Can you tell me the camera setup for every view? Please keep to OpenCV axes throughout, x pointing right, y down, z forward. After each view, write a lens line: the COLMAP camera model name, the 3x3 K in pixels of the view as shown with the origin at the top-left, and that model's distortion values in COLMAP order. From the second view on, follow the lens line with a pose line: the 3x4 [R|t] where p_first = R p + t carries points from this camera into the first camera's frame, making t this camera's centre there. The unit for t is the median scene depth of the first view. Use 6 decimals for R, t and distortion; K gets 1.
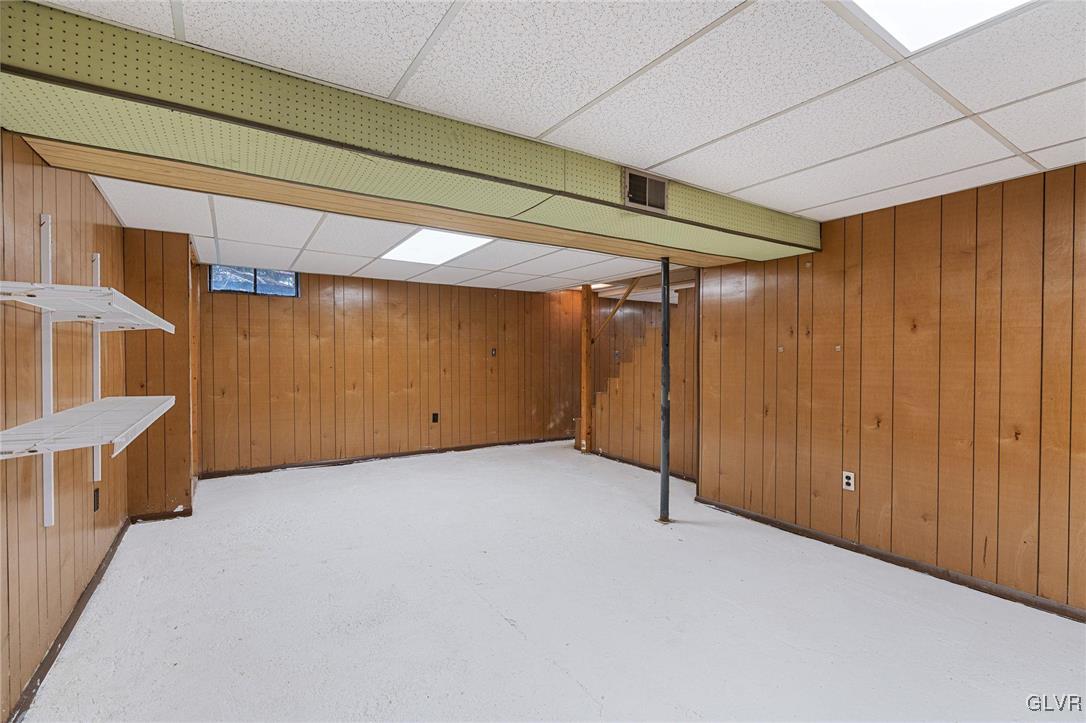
lens RADIAL K [[493.2, 0, 541.4], [0, 493.2, 362.9], [0, 0, 1]] dist [-0.010634, 0.002665]
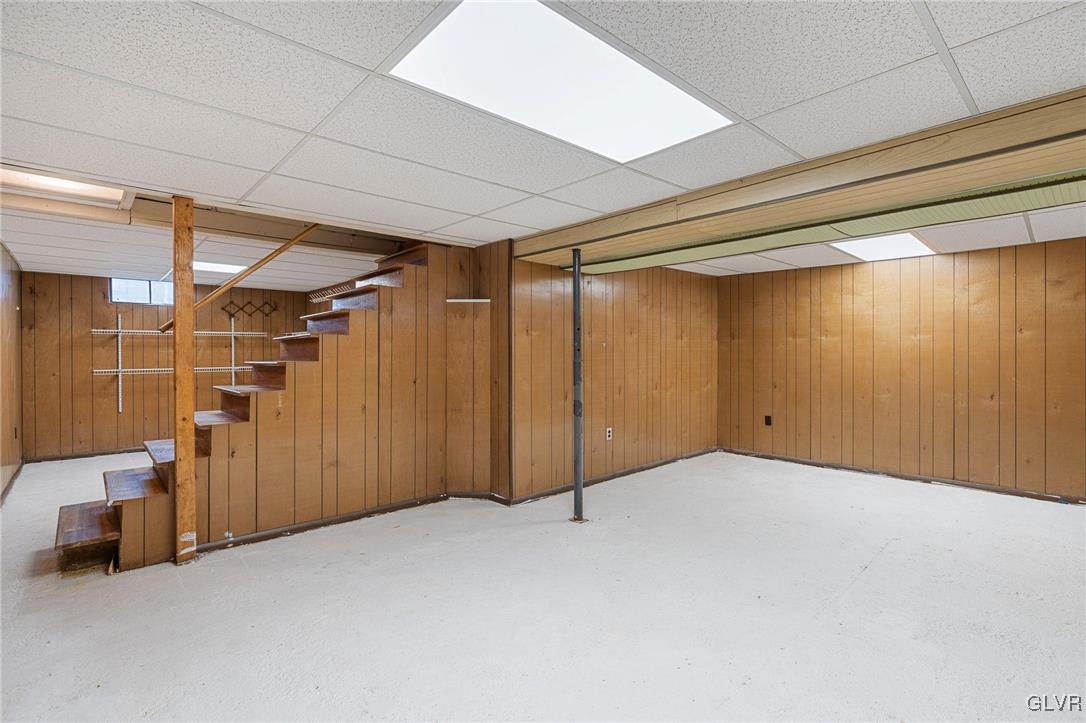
lens RADIAL K [[493.2, 0, 541.5], [0, 493.2, 350.7], [0, 0, 1]] dist [-0.010634, 0.002665]
pose [[-0.148214, 0.001956, 0.988953, -0.657915], [0.022023, 0.999757, 0.001324, -0.014165], [-0.988710, 0.021976, -0.148221, 1.134691]]
